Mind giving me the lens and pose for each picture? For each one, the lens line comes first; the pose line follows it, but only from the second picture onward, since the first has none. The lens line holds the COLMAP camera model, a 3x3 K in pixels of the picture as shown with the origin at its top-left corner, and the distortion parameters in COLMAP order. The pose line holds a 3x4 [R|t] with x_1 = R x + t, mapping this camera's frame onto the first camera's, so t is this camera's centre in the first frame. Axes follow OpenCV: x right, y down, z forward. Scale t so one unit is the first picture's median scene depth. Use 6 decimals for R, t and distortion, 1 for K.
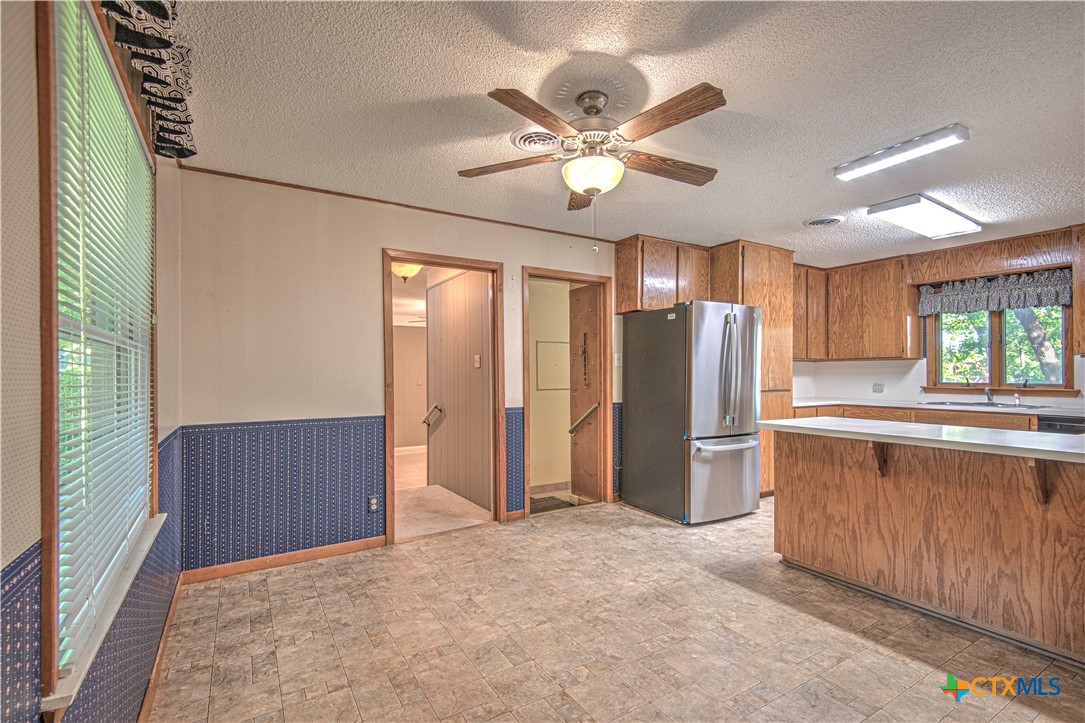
lens RADIAL K [[492.9, 0, 534.4], [0, 492.9, 368.9], [0, 0, 1]] dist [0.010016, -0.007271]
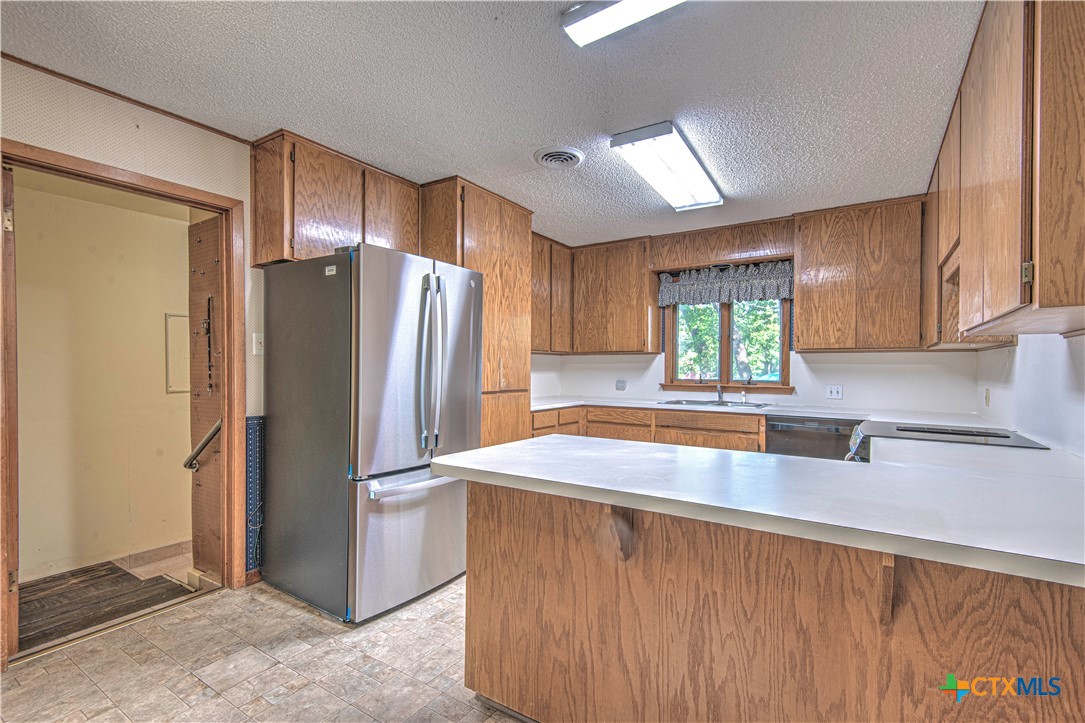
lens RADIAL K [[492.9, 0, 535.7], [0, 492.9, 360.6], [0, 0, 1]] dist [0.010016, -0.007271]
pose [[0.906294, 0.012113, 0.422474, 0.251243], [-0.010057, 0.999924, -0.007095, 0.002351], [-0.422528, 0.002181, 0.906347, 0.362100]]
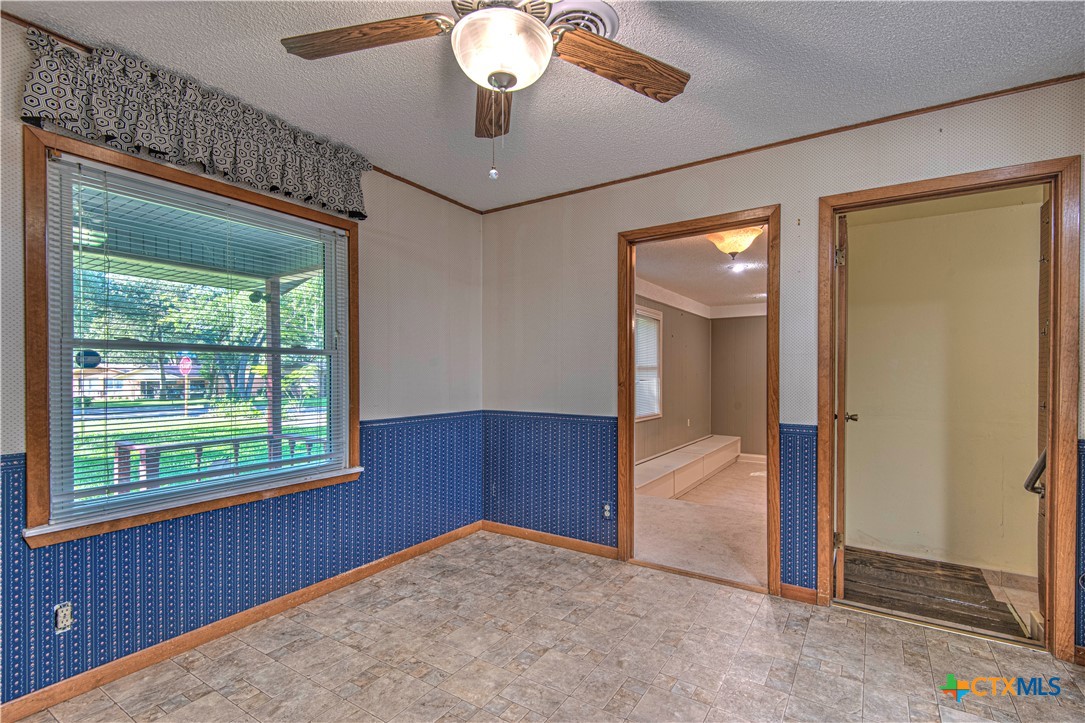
lens RADIAL K [[492.9, 0, 579.1], [0, 492.9, 372.2], [0, 0, 1]] dist [0.010016, -0.007271]
pose [[0.456732, 0.012977, -0.889509, 0.398281], [-0.003348, 0.999912, 0.012868, 0.002984], [0.889598, -0.002899, 0.456736, 0.452068]]
